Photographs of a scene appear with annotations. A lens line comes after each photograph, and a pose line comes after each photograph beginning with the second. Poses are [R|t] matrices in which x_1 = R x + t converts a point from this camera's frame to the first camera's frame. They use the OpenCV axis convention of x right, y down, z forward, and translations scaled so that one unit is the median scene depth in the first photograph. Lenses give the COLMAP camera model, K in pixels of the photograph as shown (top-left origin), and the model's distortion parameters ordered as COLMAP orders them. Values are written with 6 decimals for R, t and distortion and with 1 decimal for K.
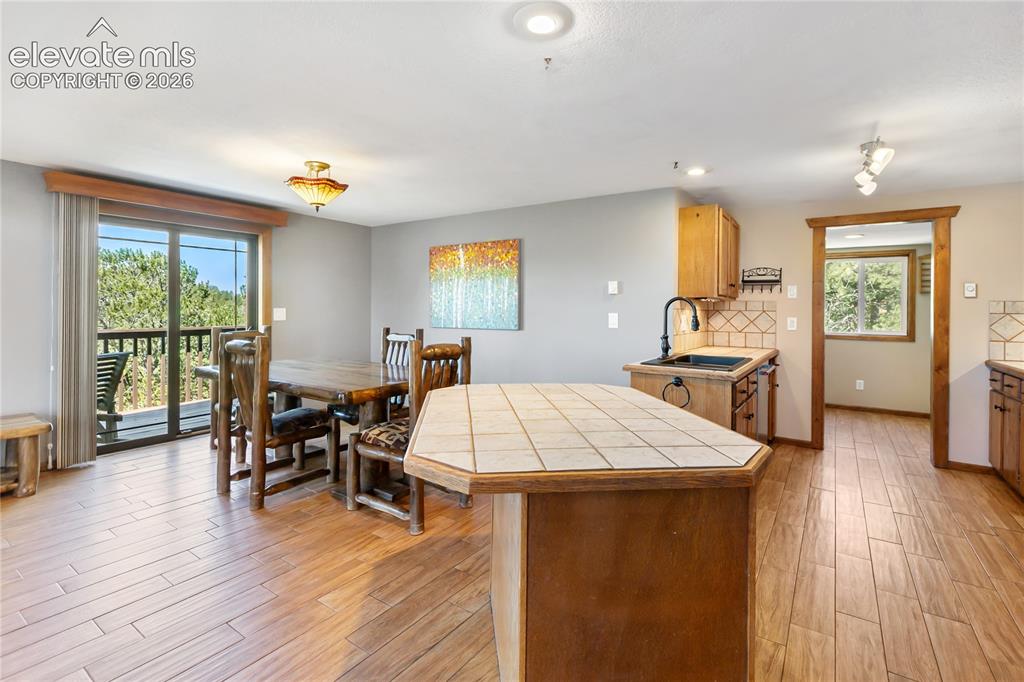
lens RADIAL K [[475.4, 0, 512.0], [0, 475.4, 306.3], [0, 0, 1]] dist [0.004166, 0.000298]
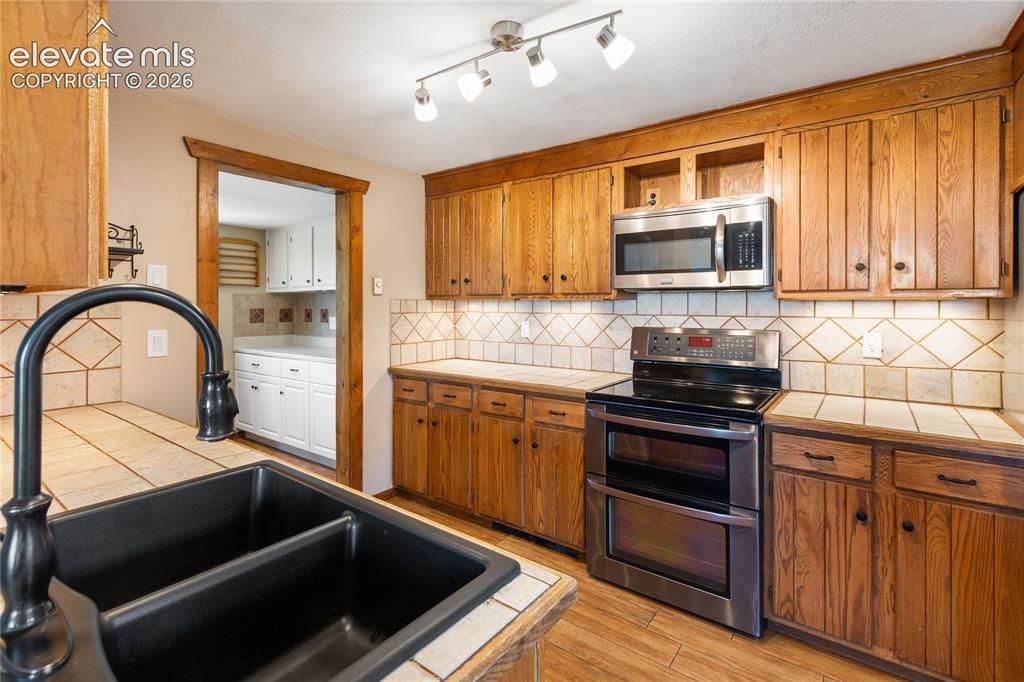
lens RADIAL K [[475.4, 0, 512.0], [0, 475.4, 306.3], [0, 0, 1]] dist [0.004166, 0.000298]
pose [[0.040776, -0.015611, 0.999046, 0.125364], [-0.006890, 0.999850, 0.015905, -0.011969], [-0.999145, -0.007532, 0.040663, 0.662448]]
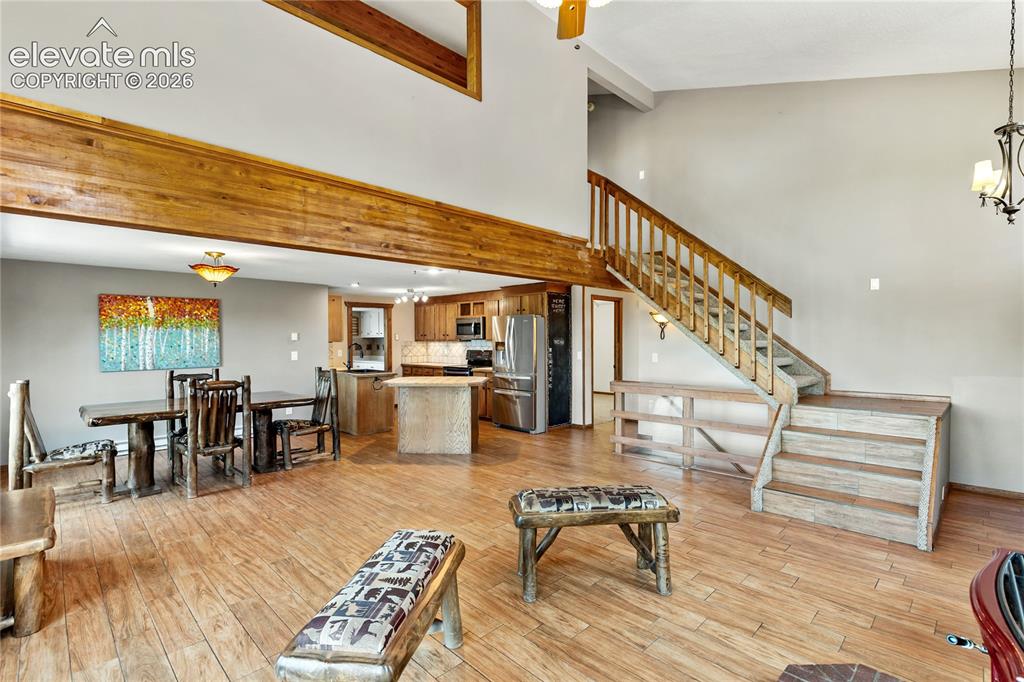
lens RADIAL K [[474.6, 0, 515.8], [0, 474.6, 348.5], [0, 0, 1]] dist [0.000471, -0.000497]
pose [[0.183258, -0.033311, 0.982500, -1.316791], [-0.000053, 0.999425, 0.033895, -0.054102], [-0.983065, -0.006263, 0.183150, -0.095809]]
